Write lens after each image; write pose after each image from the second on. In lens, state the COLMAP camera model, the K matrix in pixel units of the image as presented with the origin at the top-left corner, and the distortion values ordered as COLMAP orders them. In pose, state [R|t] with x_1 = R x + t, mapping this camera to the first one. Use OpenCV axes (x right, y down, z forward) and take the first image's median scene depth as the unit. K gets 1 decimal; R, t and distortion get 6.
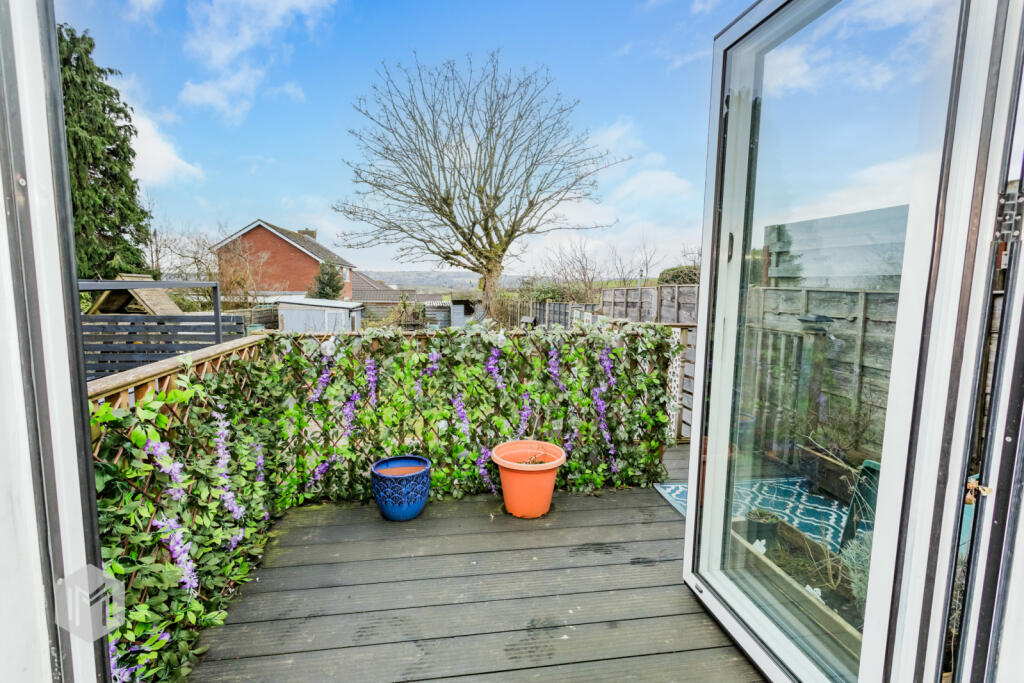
lens RADIAL K [[487.9, 0, 512.0], [0, 487.9, 341.5], [0, 0, 1]] dist [-0.000058, 0.000688]
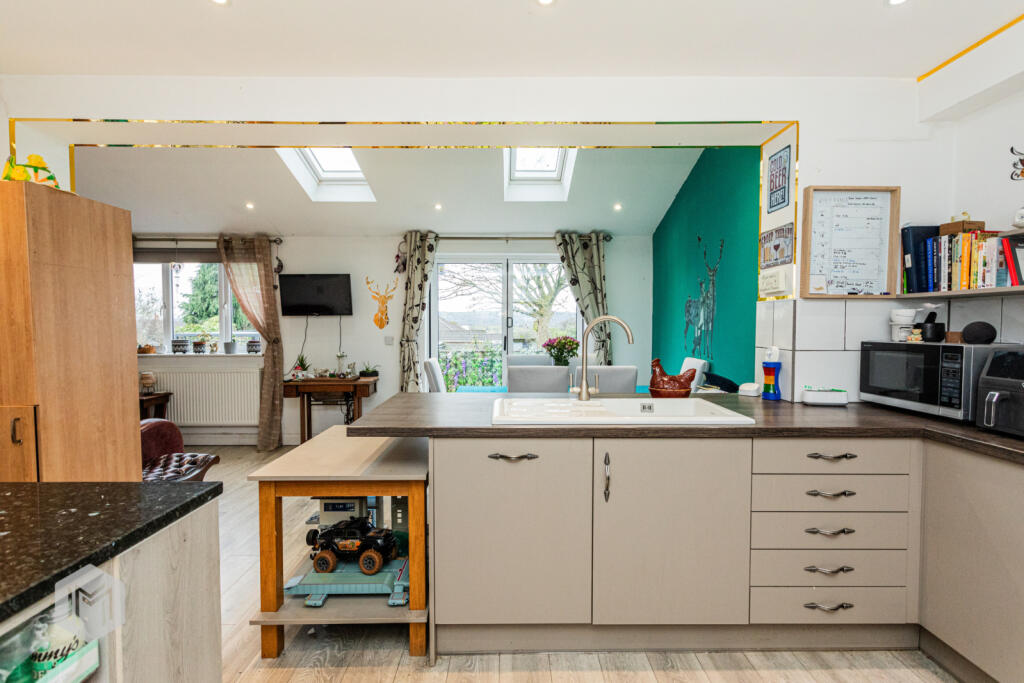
lens RADIAL K [[487.9, 0, 512.0], [0, 487.9, 341.5], [0, 0, 1]] dist [-0.000058, 0.000688]
pose [[0.989991, -0.009207, -0.140829, 0.058842], [-0.001931, 0.996893, -0.078747, 0.023430], [0.141116, 0.078231, 0.986897, -0.268566]]
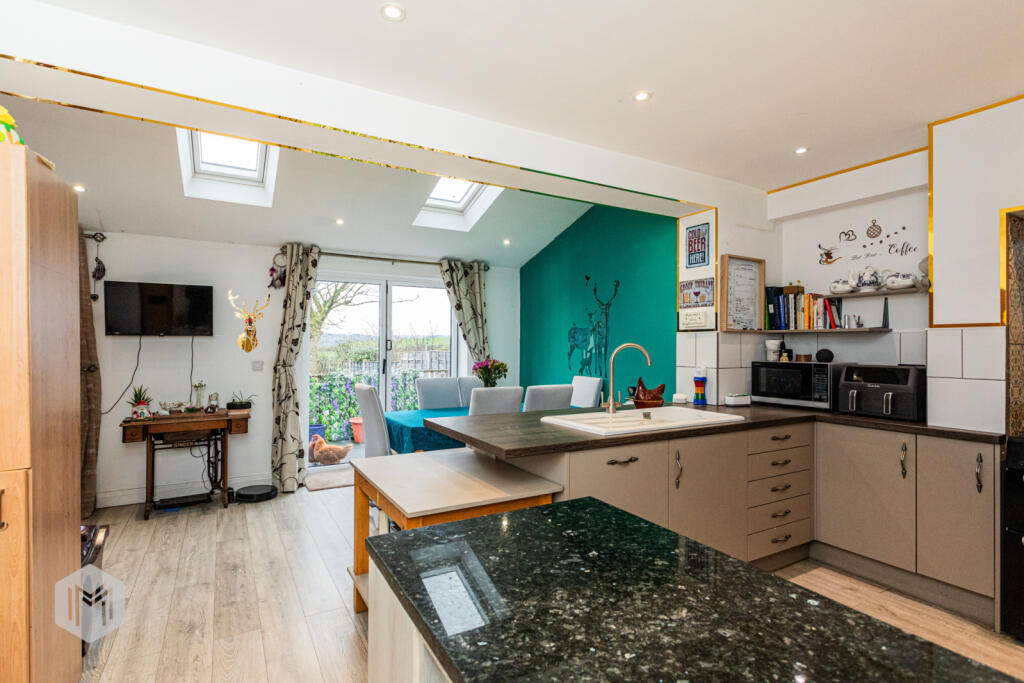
lens RADIAL K [[494.9, 0, 512.0], [0, 494.9, 341.5], [0, 0, 1]] dist [-0.000212, 0.000025]
pose [[0.931502, -0.007042, 0.363668, -0.028693], [0.049757, 0.992881, -0.108222, 0.021564], [-0.360317, 0.118904, 0.925221, -0.274763]]
